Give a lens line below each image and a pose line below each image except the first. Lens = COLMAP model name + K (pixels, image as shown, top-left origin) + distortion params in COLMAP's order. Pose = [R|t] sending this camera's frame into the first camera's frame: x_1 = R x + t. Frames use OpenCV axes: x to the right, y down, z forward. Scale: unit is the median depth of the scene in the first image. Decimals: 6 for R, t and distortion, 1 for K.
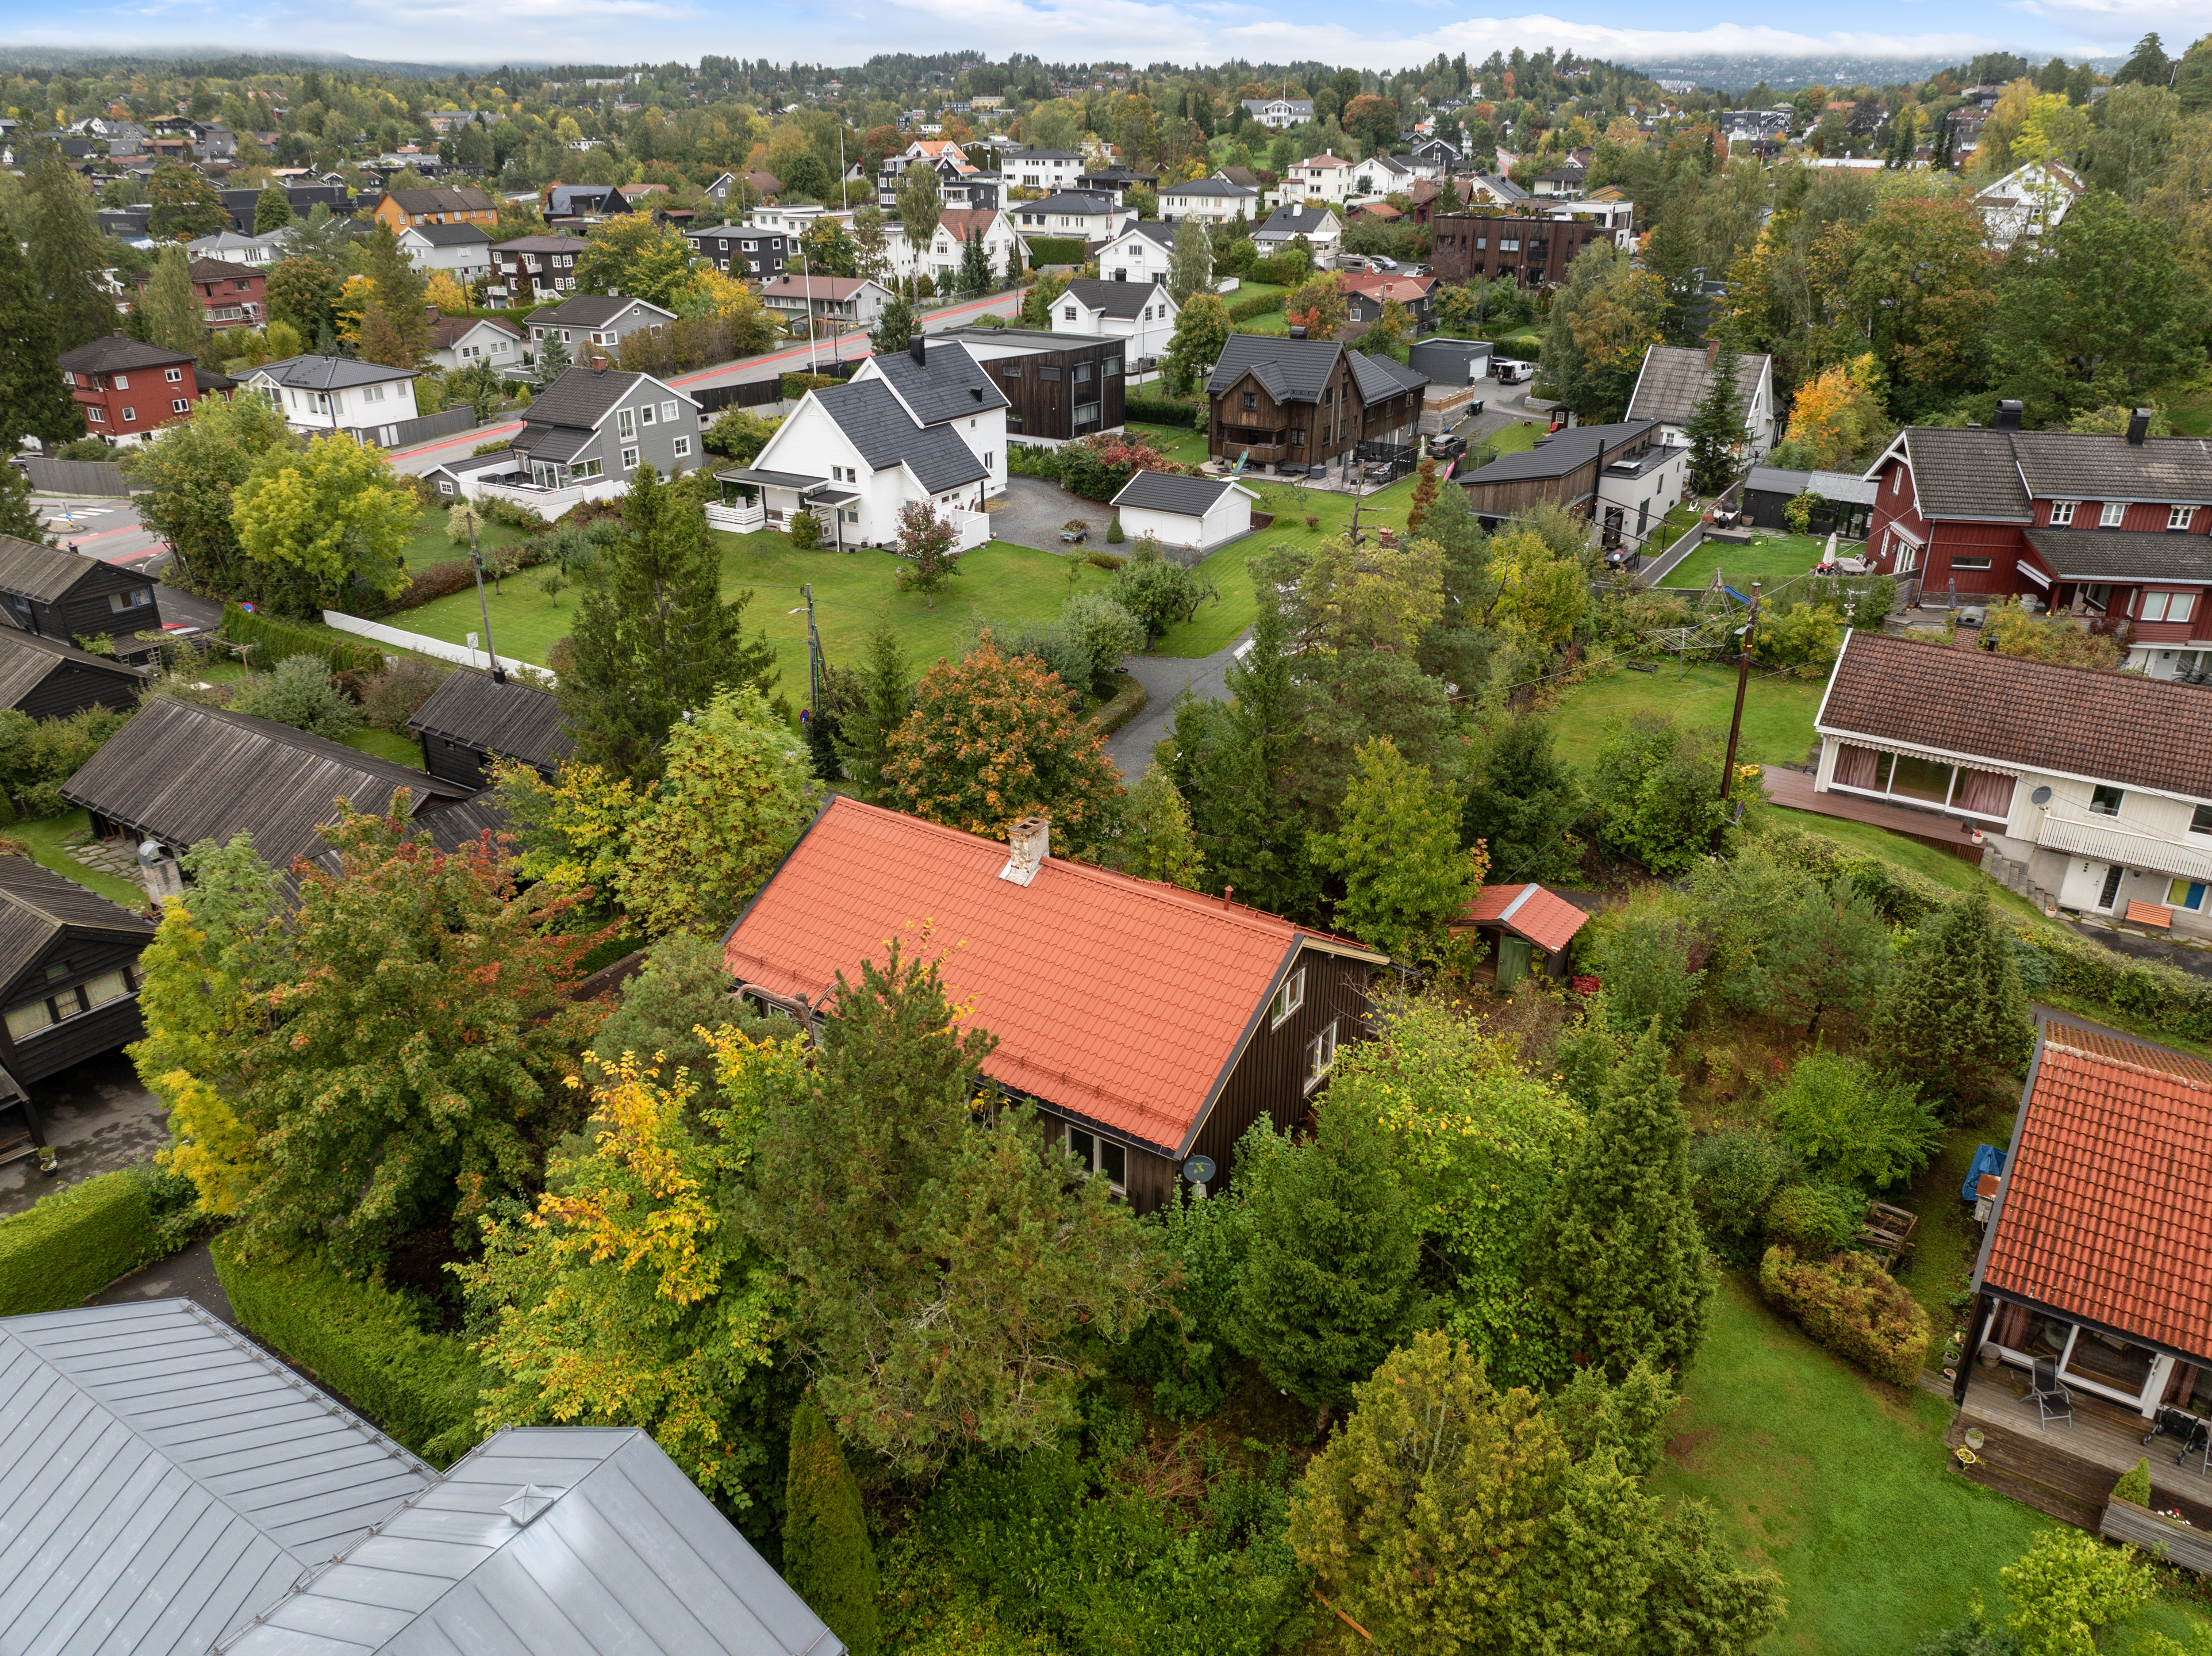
lens RADIAL K [[1561.1, 0, 1106.0], [0, 1561.1, 828.0], [0, 0, 1]] dist [-0.043592, 0.011858]
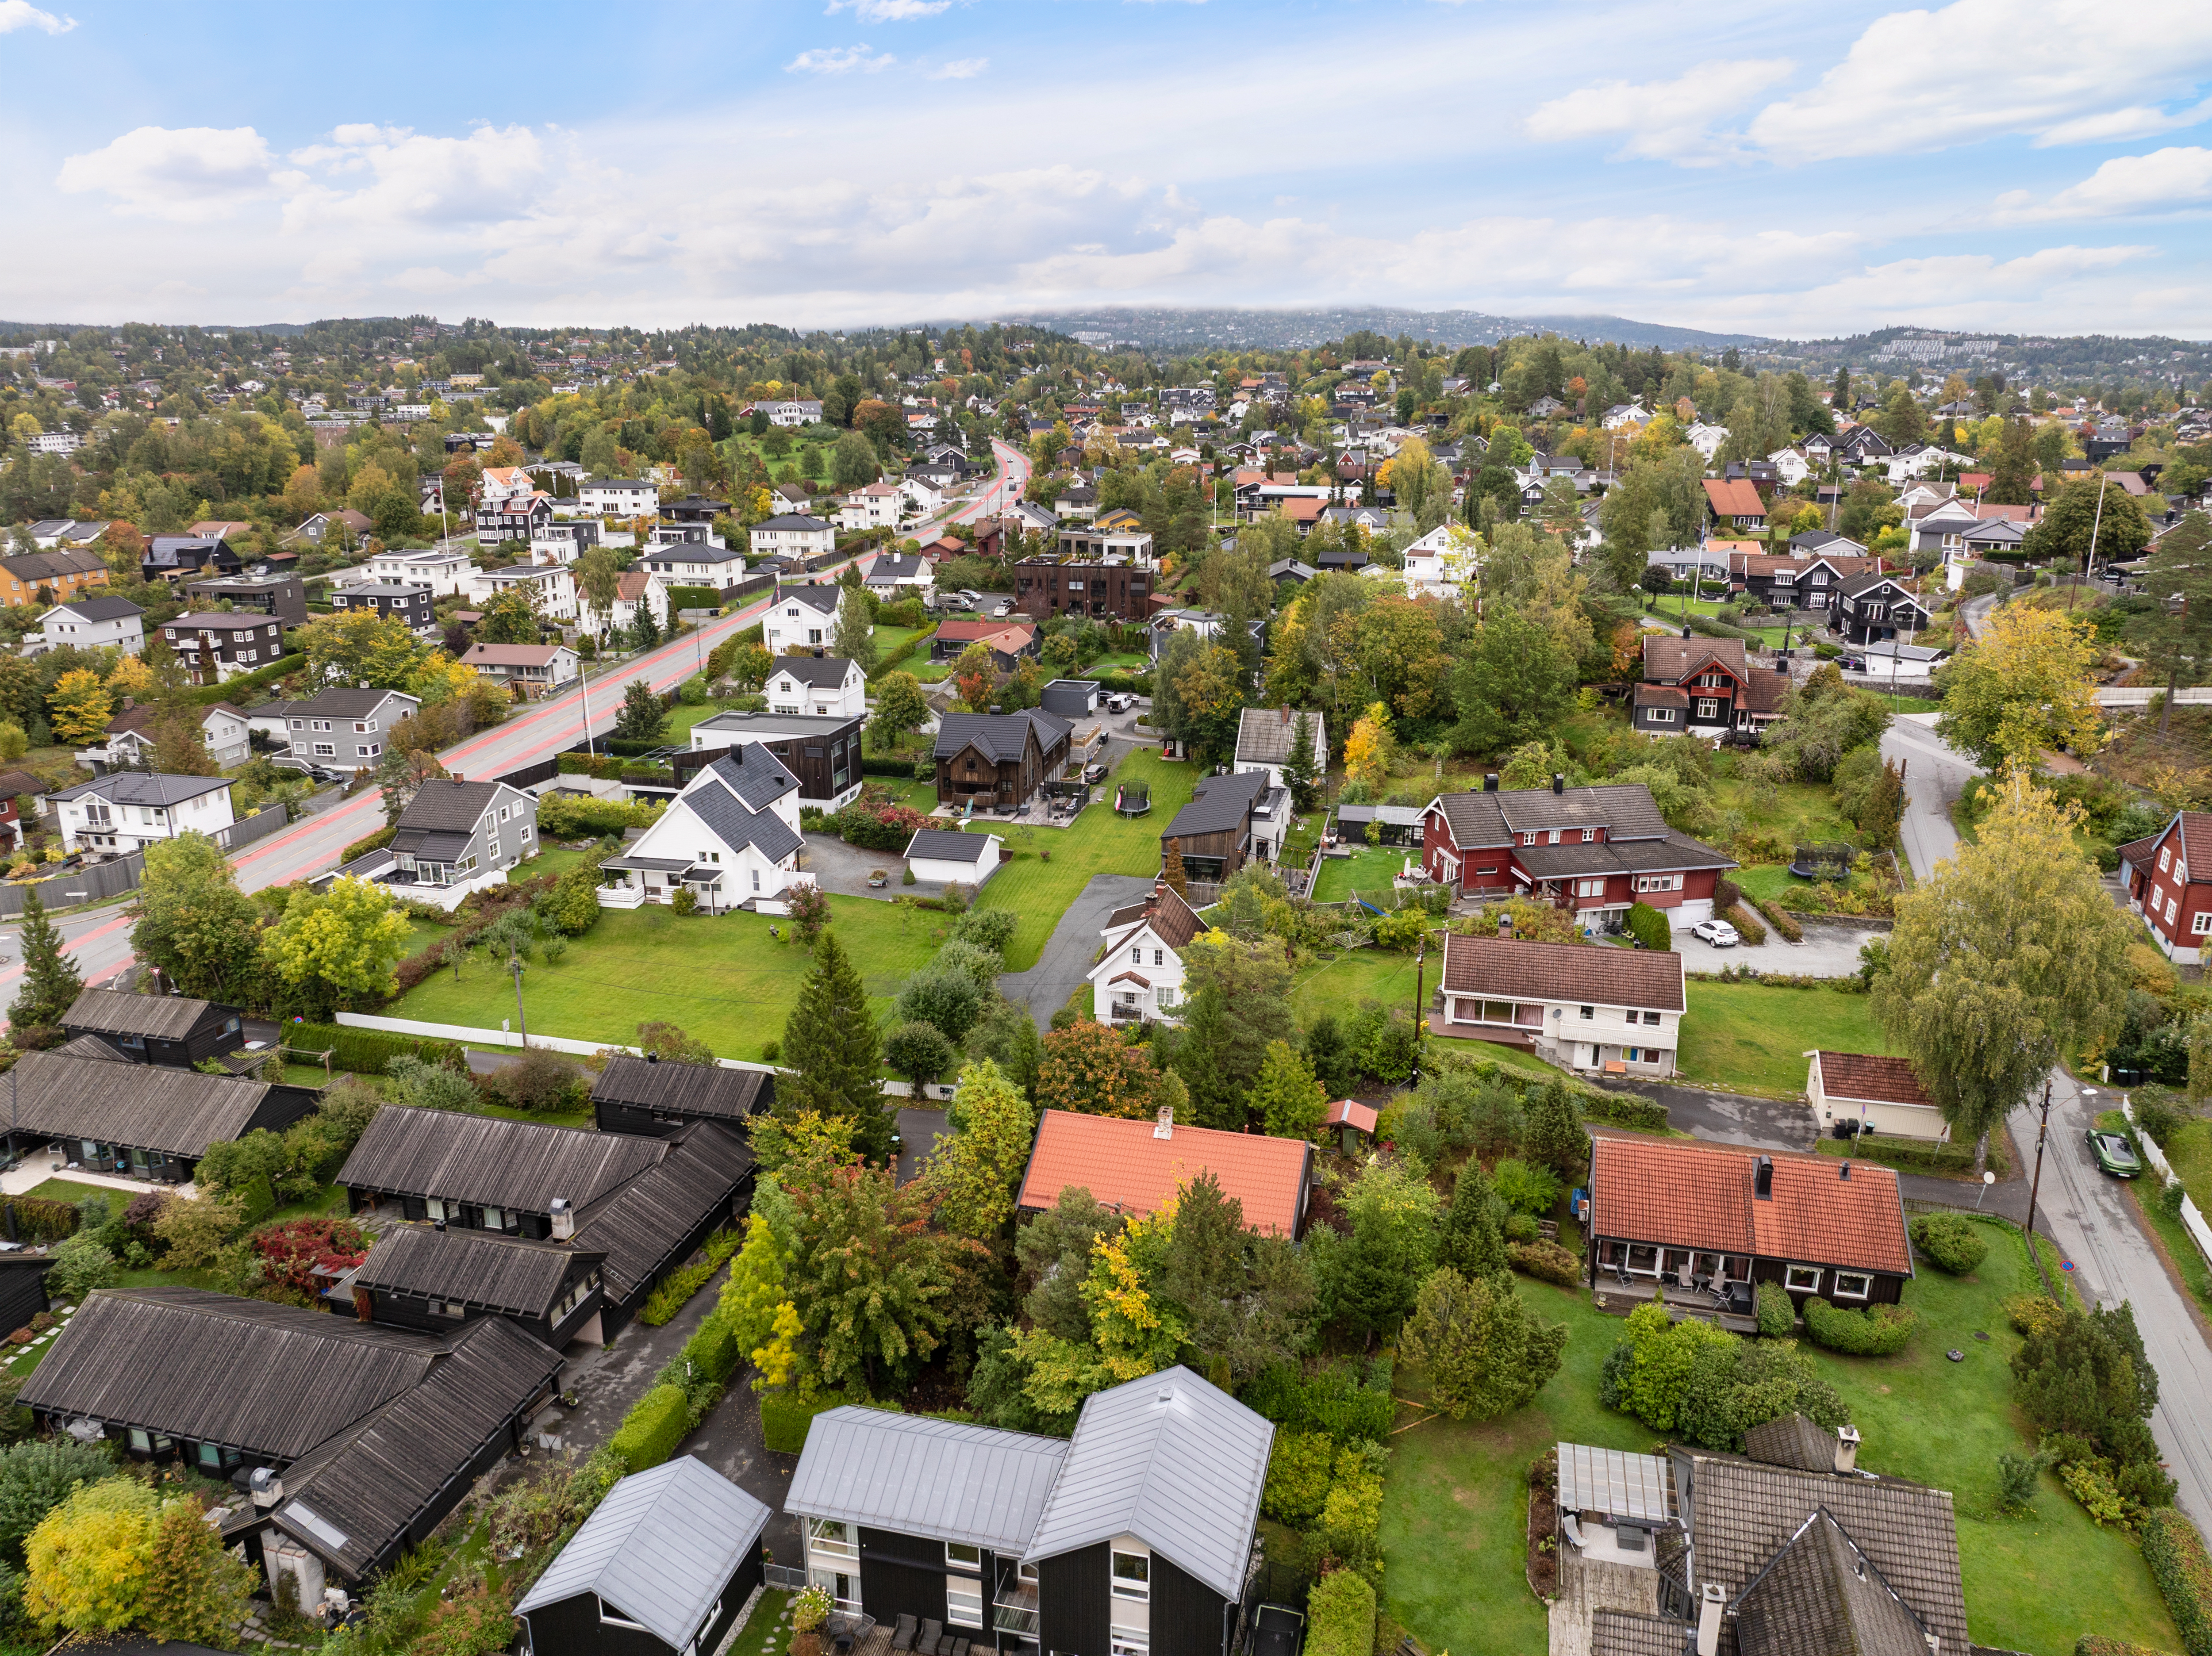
lens RADIAL K [[1546.9, 0, 1106.0], [0, 1546.9, 828.0], [0, 0, 1]] dist [-0.007186, -0.049399]
pose [[0.946351, -0.093533, 0.309308, -0.248627], [0.136177, 0.983482, -0.119244, -0.046757], [-0.293046, 0.154967, 0.943456, -0.344895]]
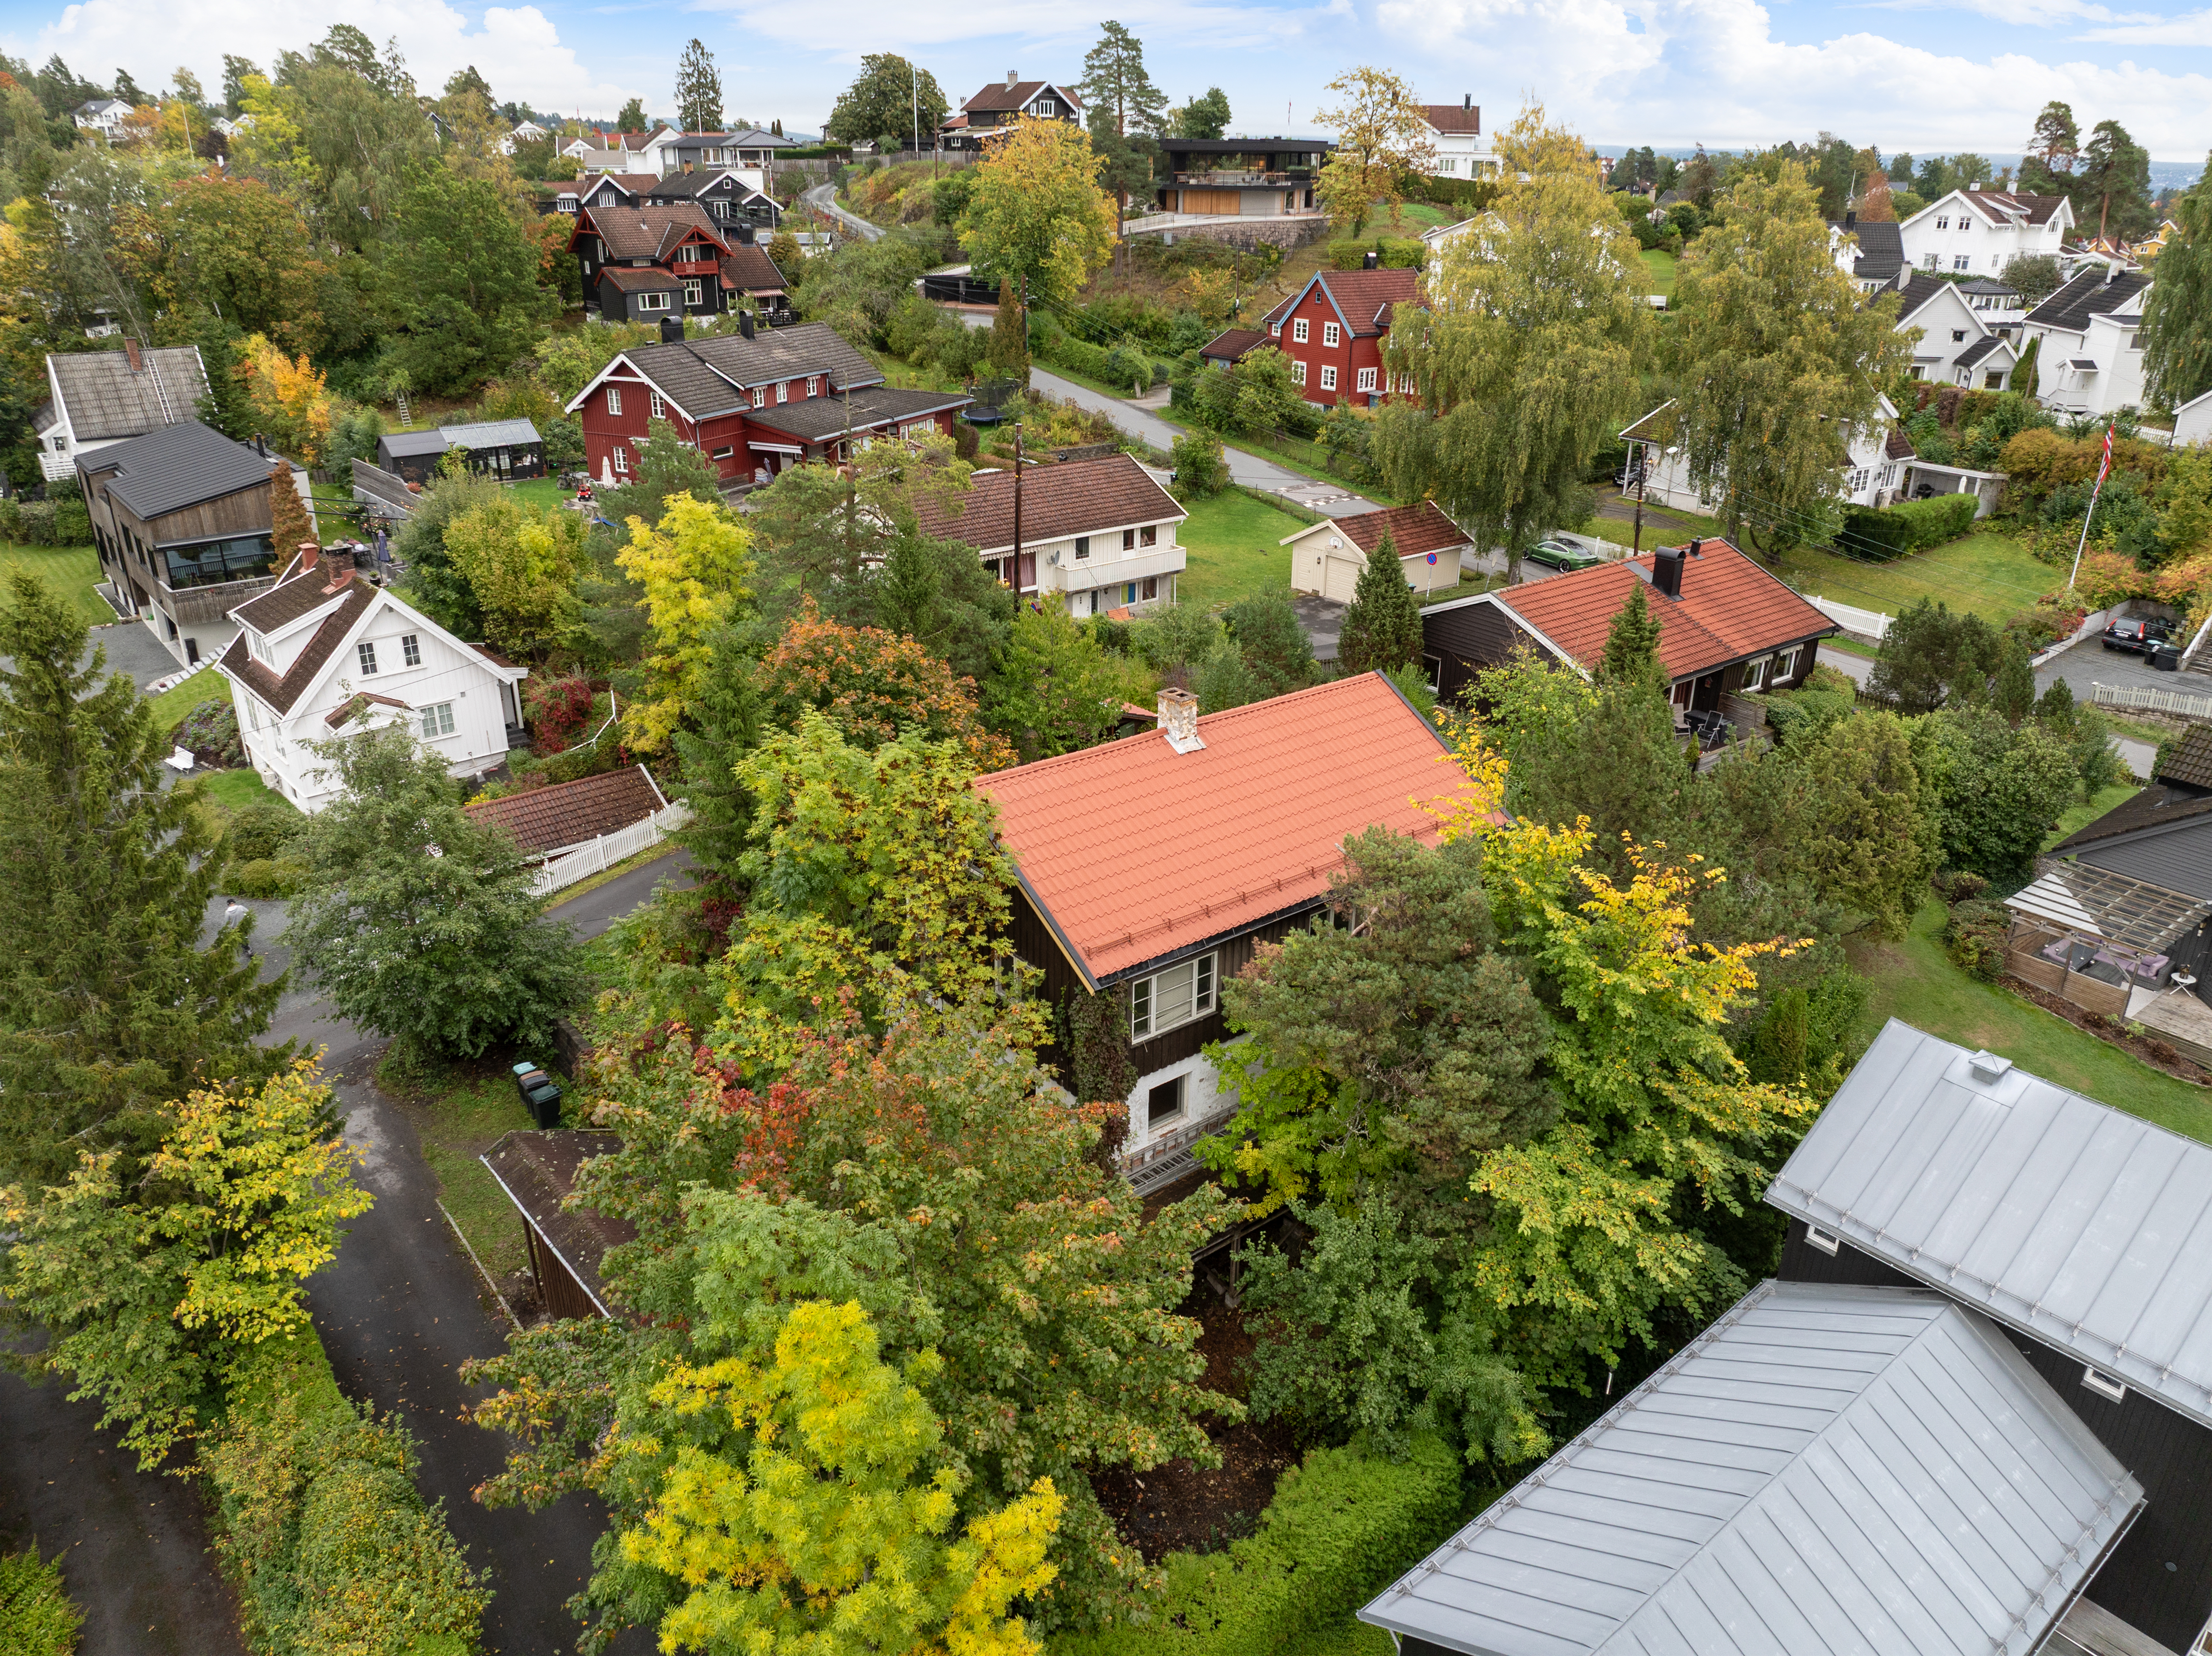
lens RADIAL K [[1546.9, 0, 1106.0], [0, 1546.9, 828.0], [0, 0, 1]] dist [-0.007186, -0.049399]
pose [[0.311687, -0.382225, 0.869917, -0.323334], [0.389714, 0.886400, 0.249834, -0.064776], [-0.866587, 0.261149, 0.425238, 0.209548]]
